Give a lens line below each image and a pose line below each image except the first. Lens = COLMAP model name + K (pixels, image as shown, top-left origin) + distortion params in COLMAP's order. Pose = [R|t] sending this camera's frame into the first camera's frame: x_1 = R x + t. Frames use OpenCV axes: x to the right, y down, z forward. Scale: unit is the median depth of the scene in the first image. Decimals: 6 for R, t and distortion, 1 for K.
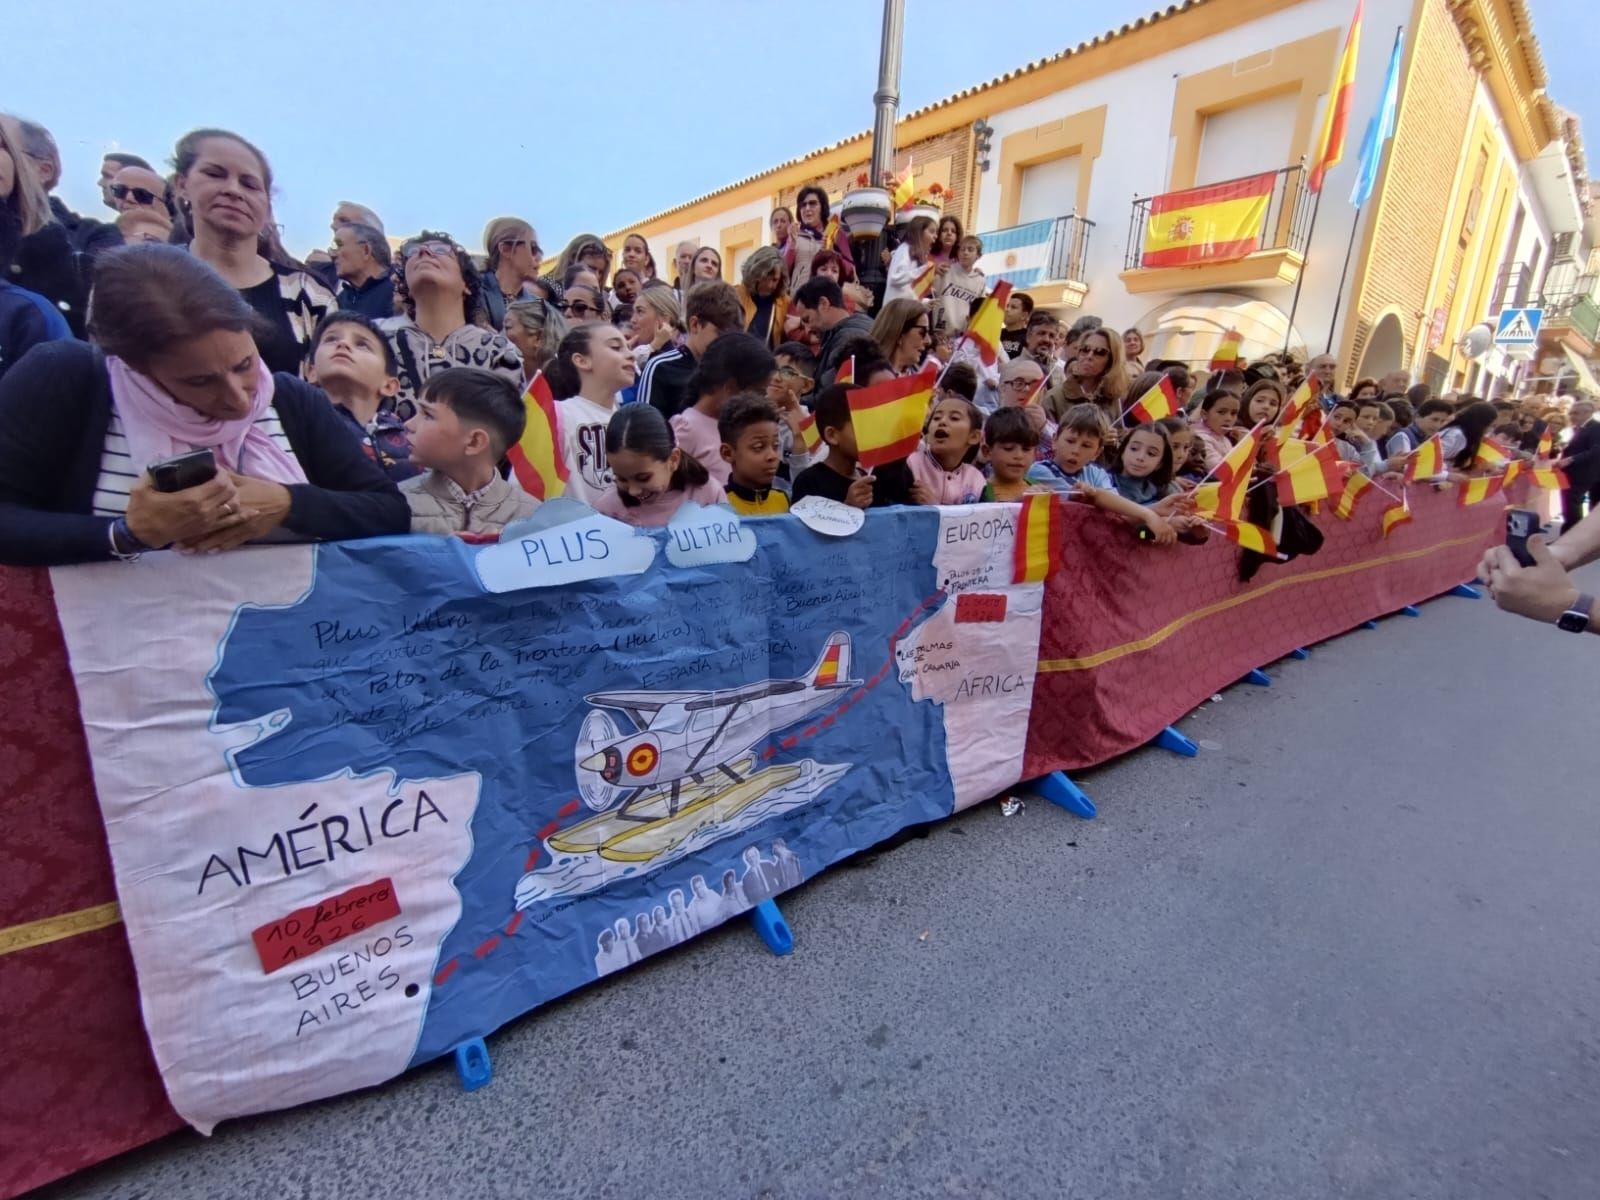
lens RADIAL K [[722.3, 0, 800.7], [0, 722.3, 597.4], [0, 0, 1]] dist [-0.000492, -0.000047]
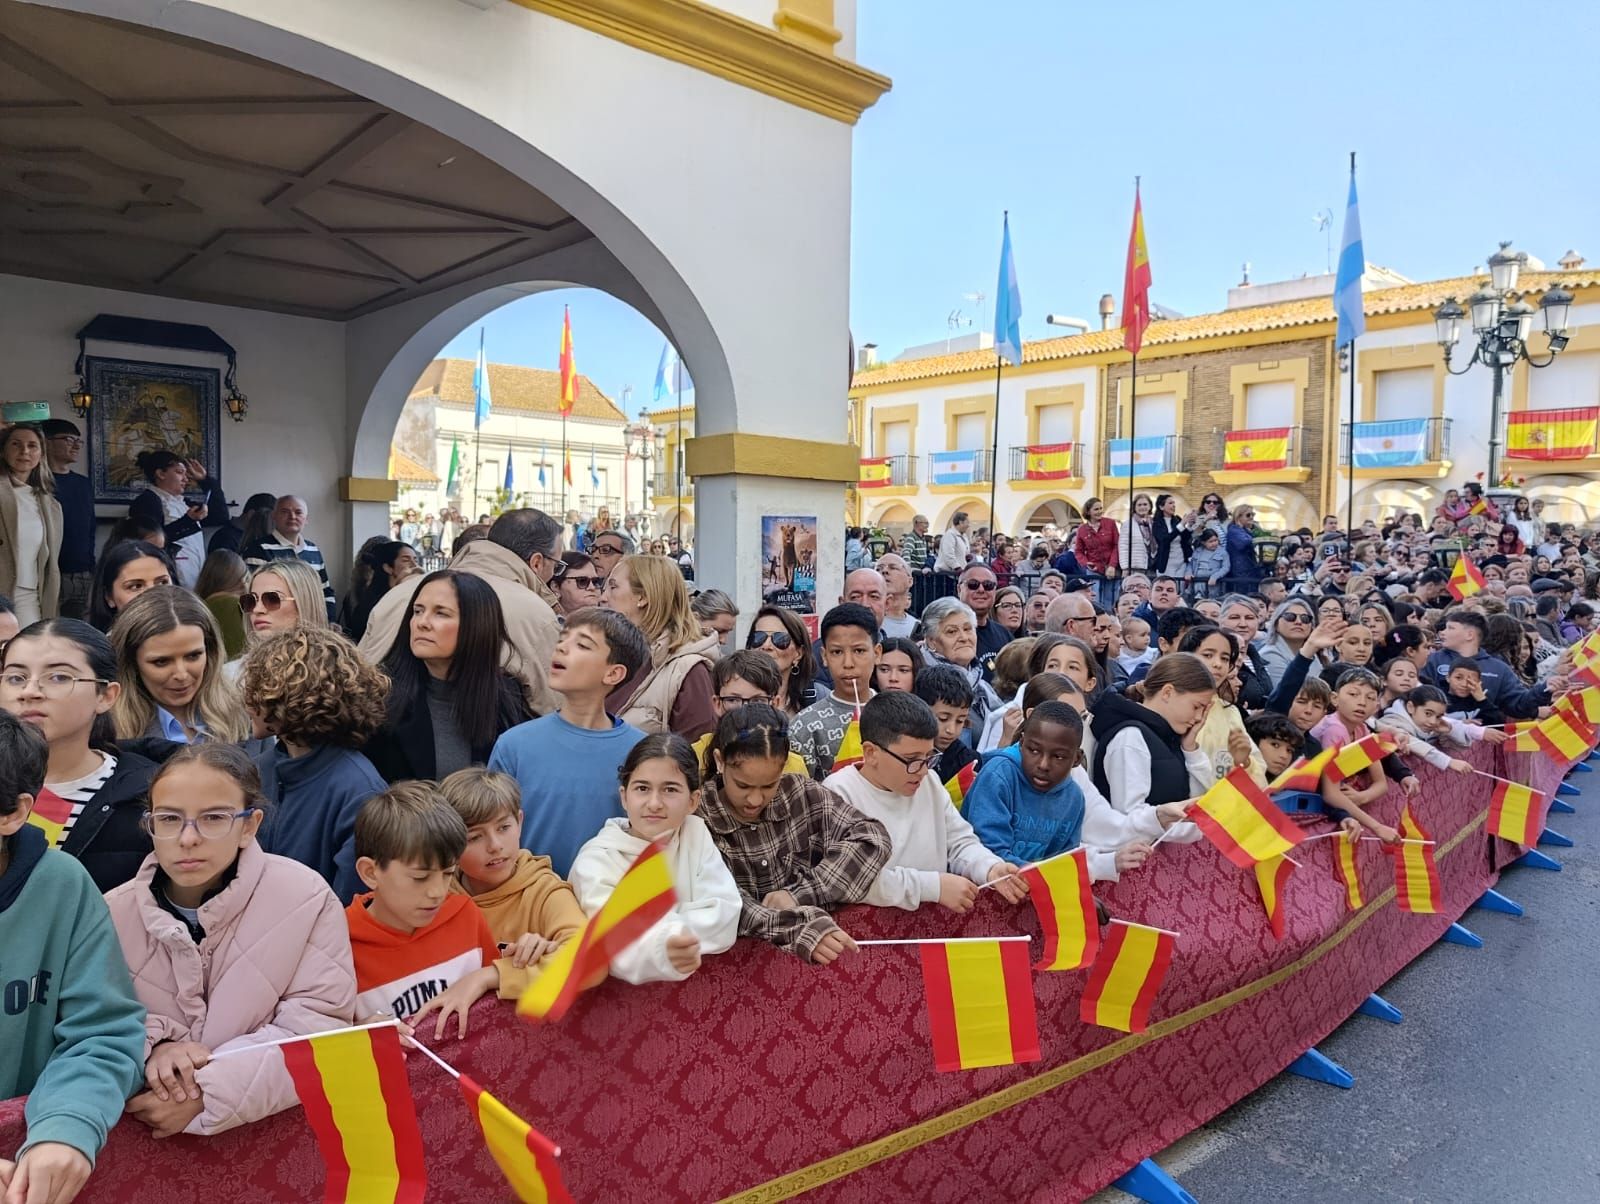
lens RADIAL K [[1221.8, 0, 803.3], [0, 1221.8, 600.2], [0, 0, 1]] dist [-0.045227, 0.092492]
pose [[0.990207, -0.052295, 0.129442, -1.100303], [0.074772, 0.981655, -0.175396, 0.125793], [-0.117895, 0.183357, 0.975951, -1.015902]]
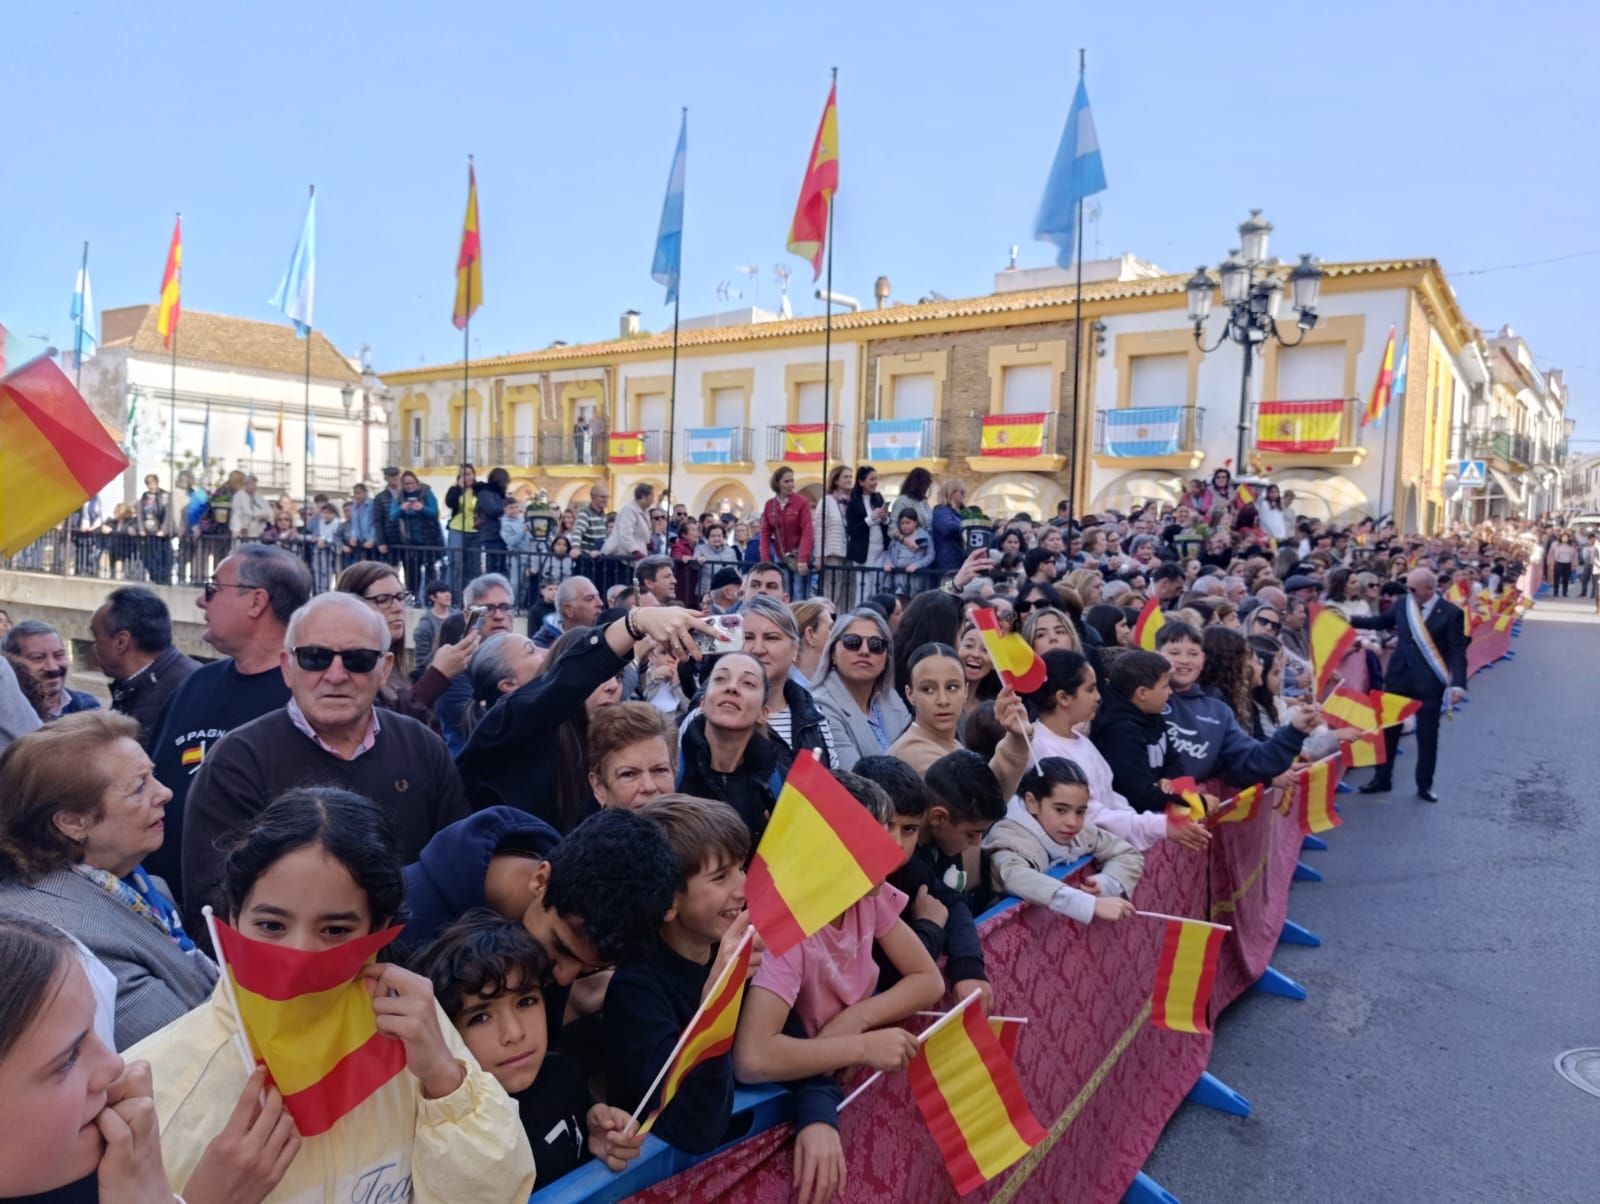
lens RADIAL K [[1207.2, 0, 796.2], [0, 1207.2, 590.4], [0, 0, 1]] dist [-0.000331, -0.001748]
pose [[0.957882, -0.036576, 0.284825, -0.911322], [0.084971, 0.983541, -0.159461, 0.087336], [-0.274304, 0.176947, 0.945223, -0.782133]]
